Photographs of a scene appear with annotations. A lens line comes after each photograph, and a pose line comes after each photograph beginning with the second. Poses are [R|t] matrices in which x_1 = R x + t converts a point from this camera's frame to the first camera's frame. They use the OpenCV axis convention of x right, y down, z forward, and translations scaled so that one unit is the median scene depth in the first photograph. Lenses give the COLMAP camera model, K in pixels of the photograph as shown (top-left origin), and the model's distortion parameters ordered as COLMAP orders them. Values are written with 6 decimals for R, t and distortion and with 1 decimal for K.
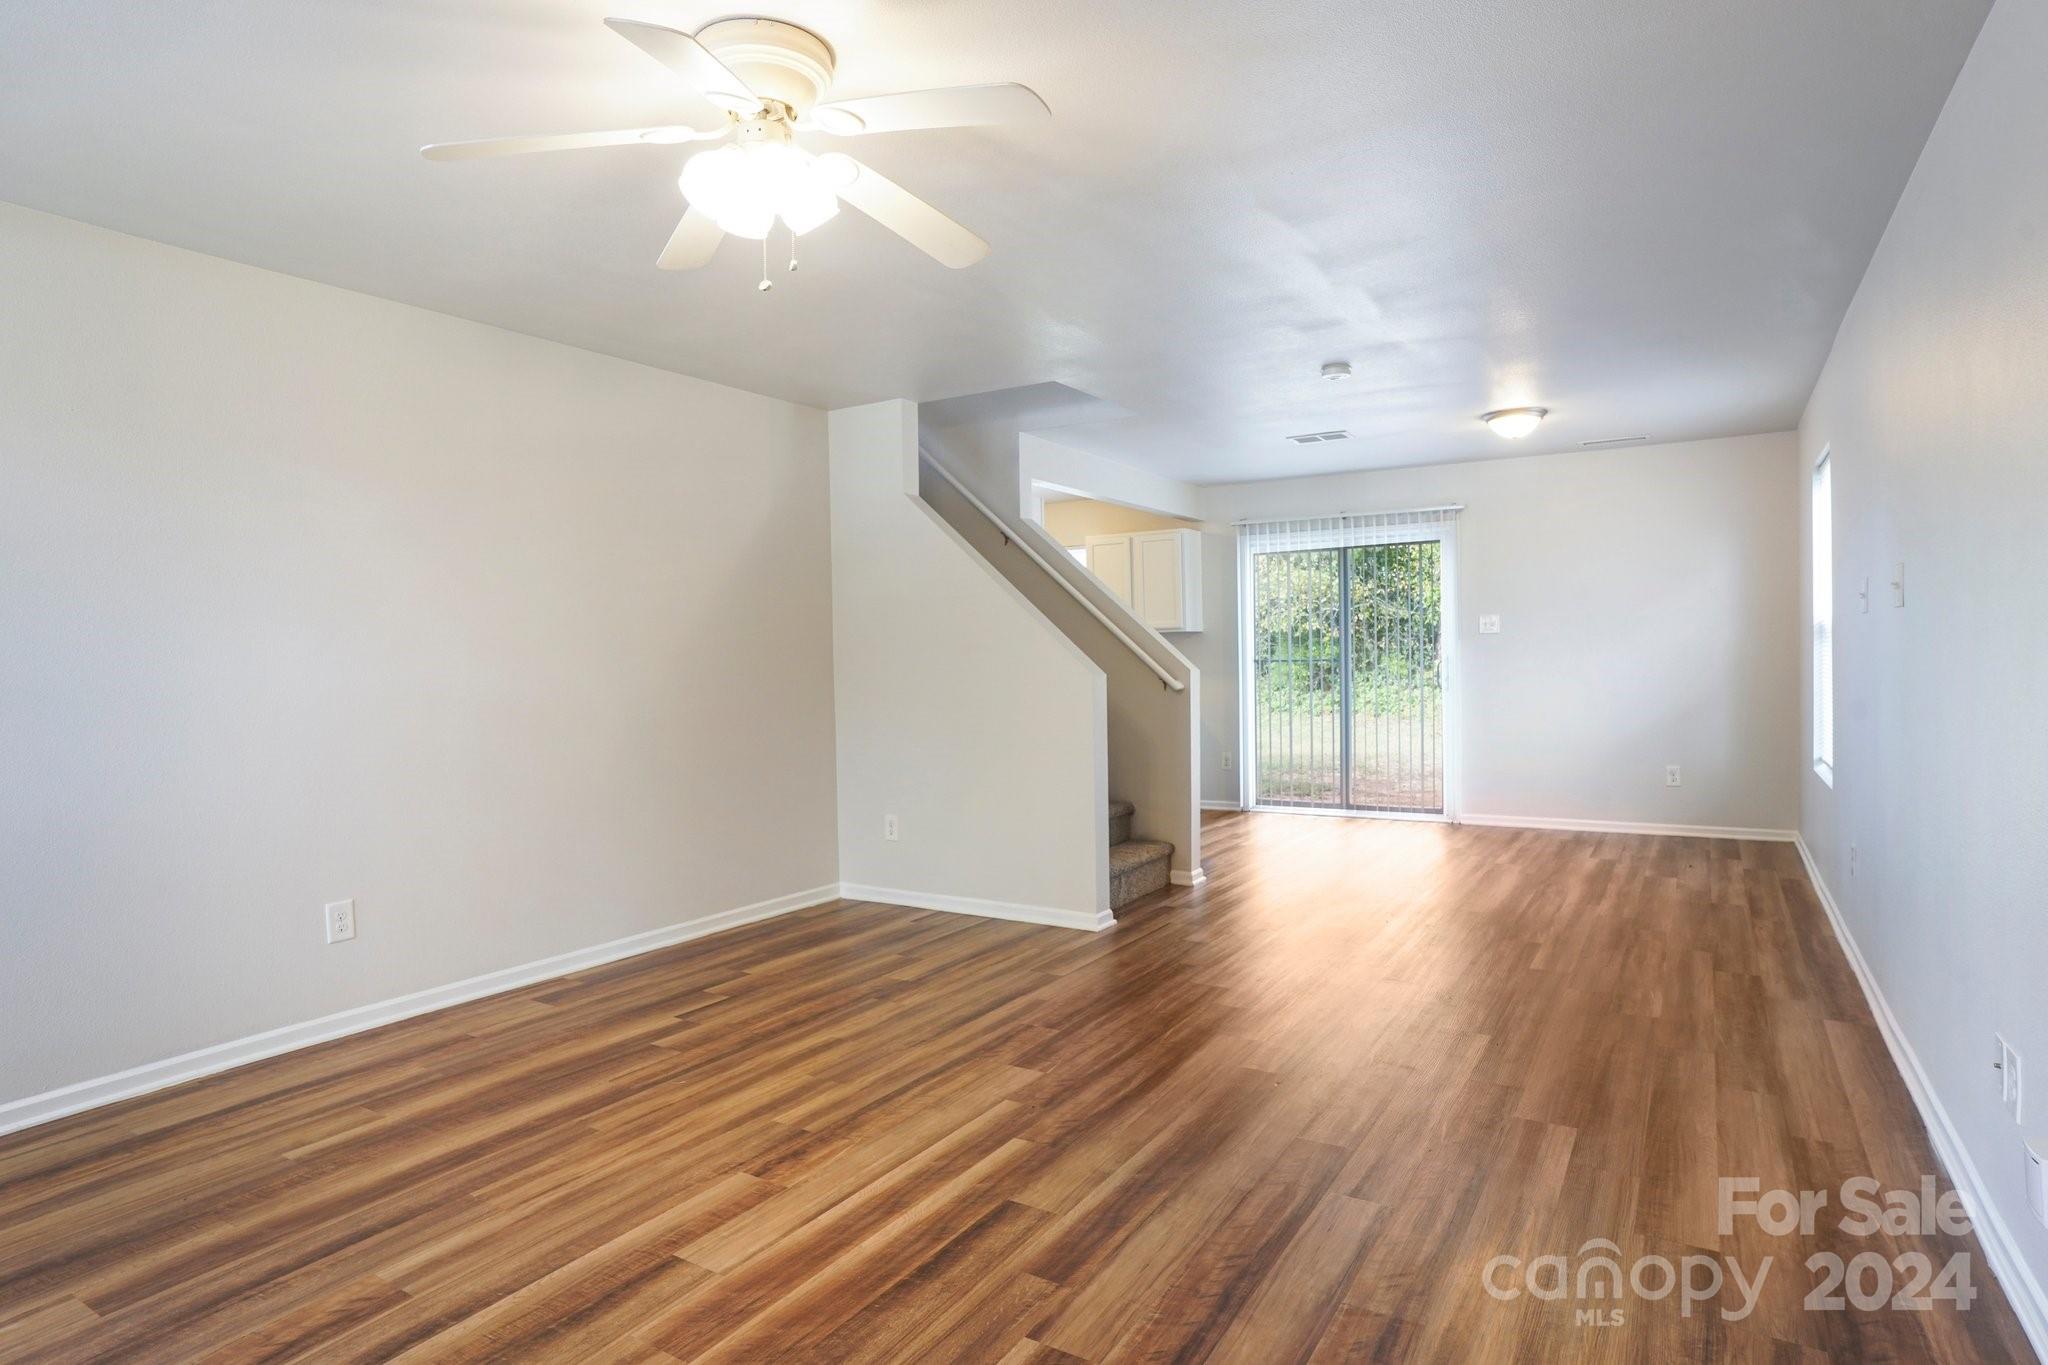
lens RADIAL K [[1101.7, 0, 1025.2], [0, 1101.7, 666.7], [0, 0, 1]] dist [-0.057813, 0.007869]
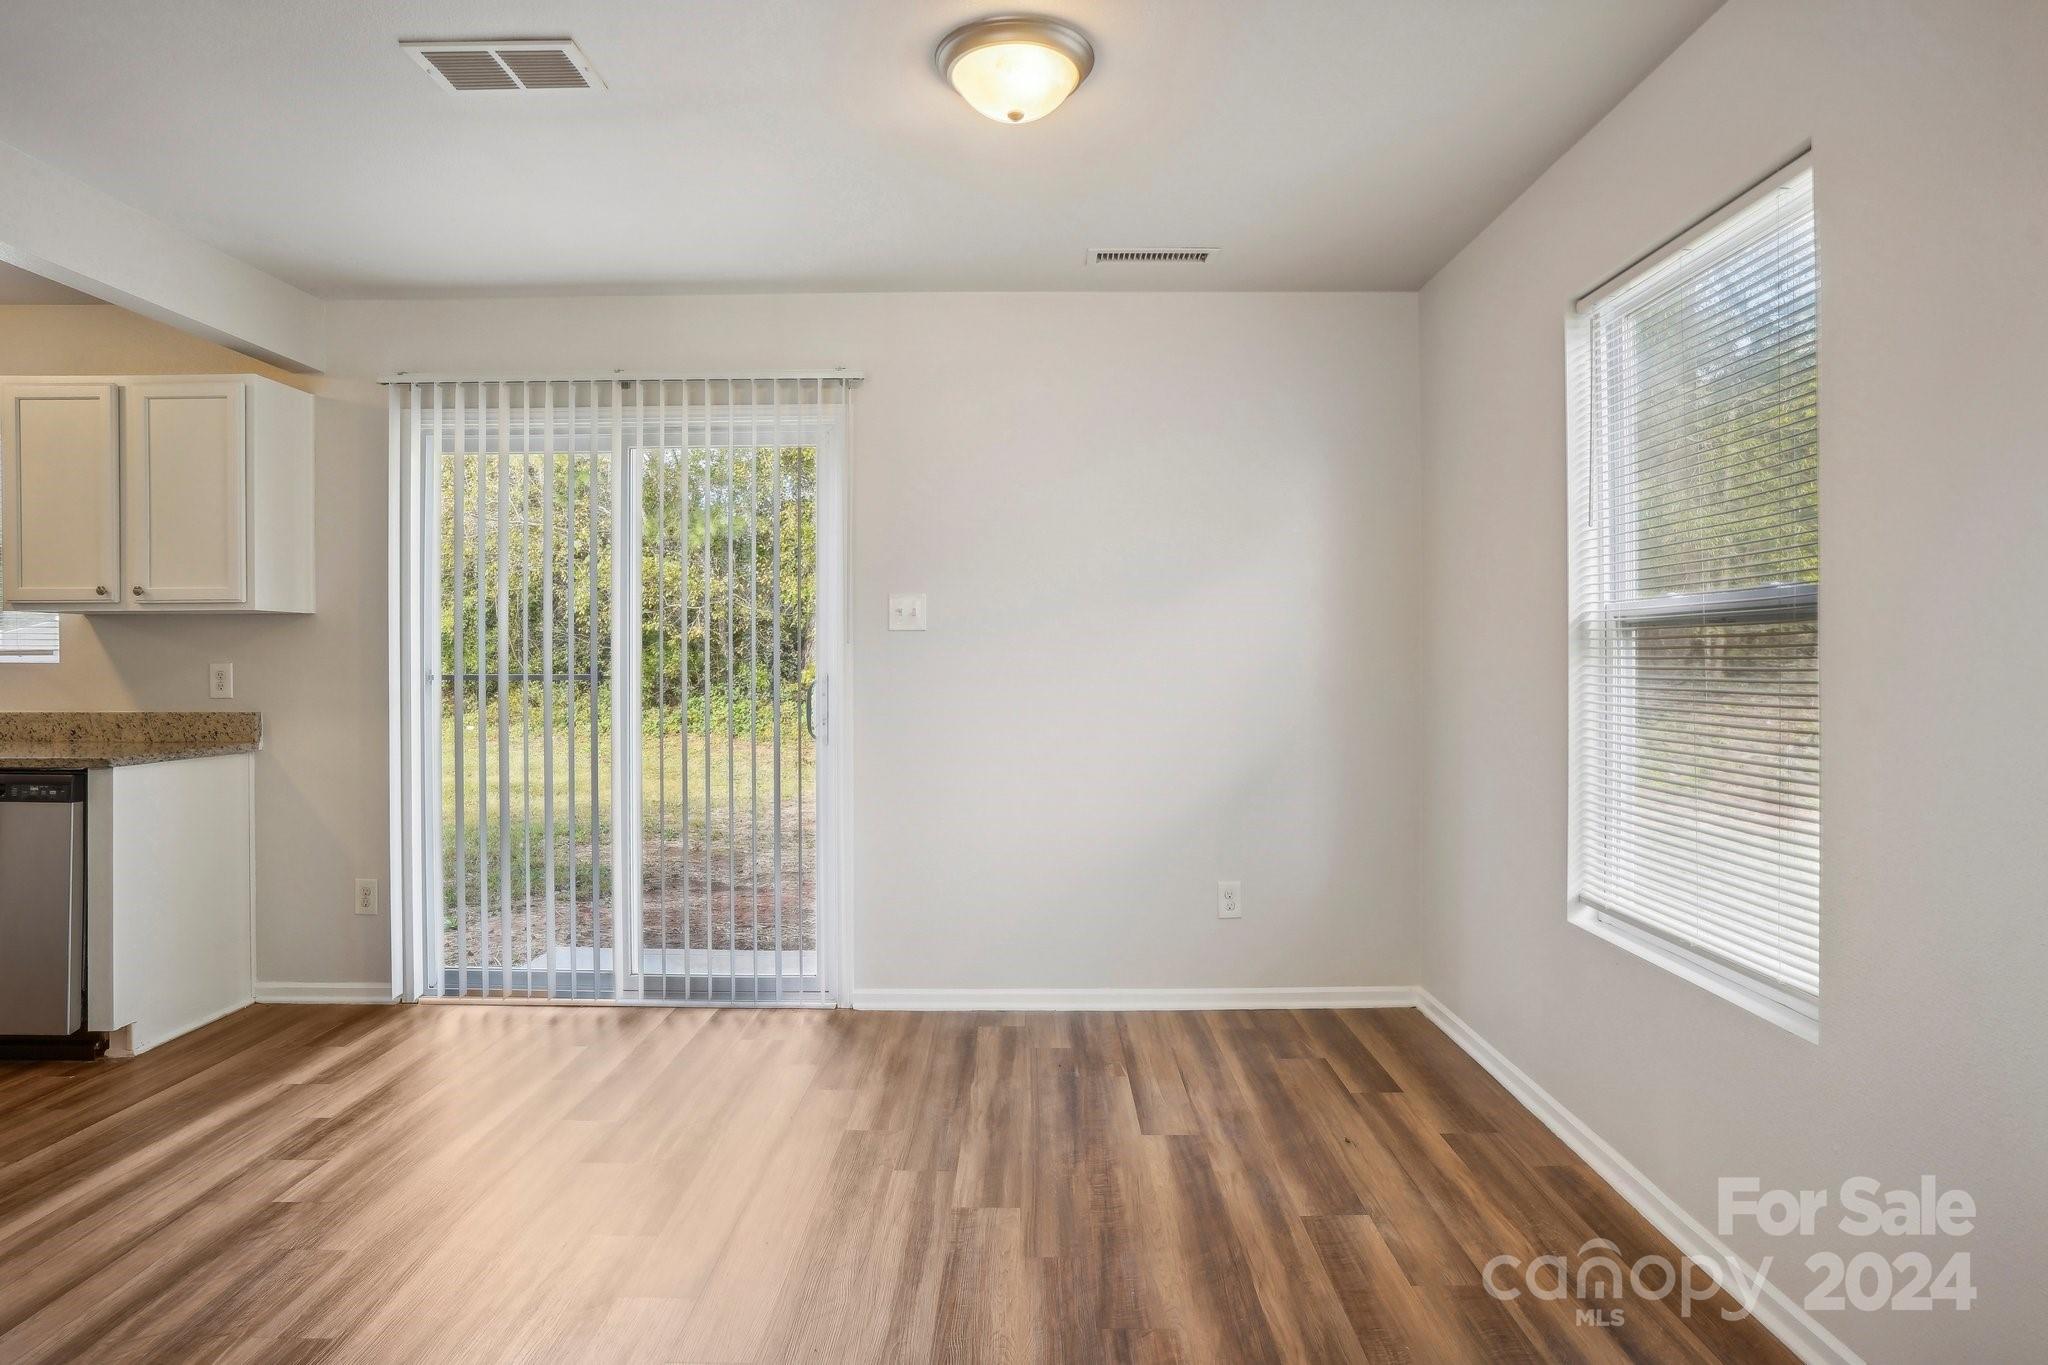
lens RADIAL K [[1101.7, 0, 1025.2], [0, 1101.7, 669.9], [0, 0, 1]] dist [-0.057813, 0.007869]
pose [[0.847114, 0.007212, 0.531363, 0.266444], [-0.006002, 0.999974, -0.004004, -0.013732], [-0.531378, 0.000202, 0.847135, 0.714715]]
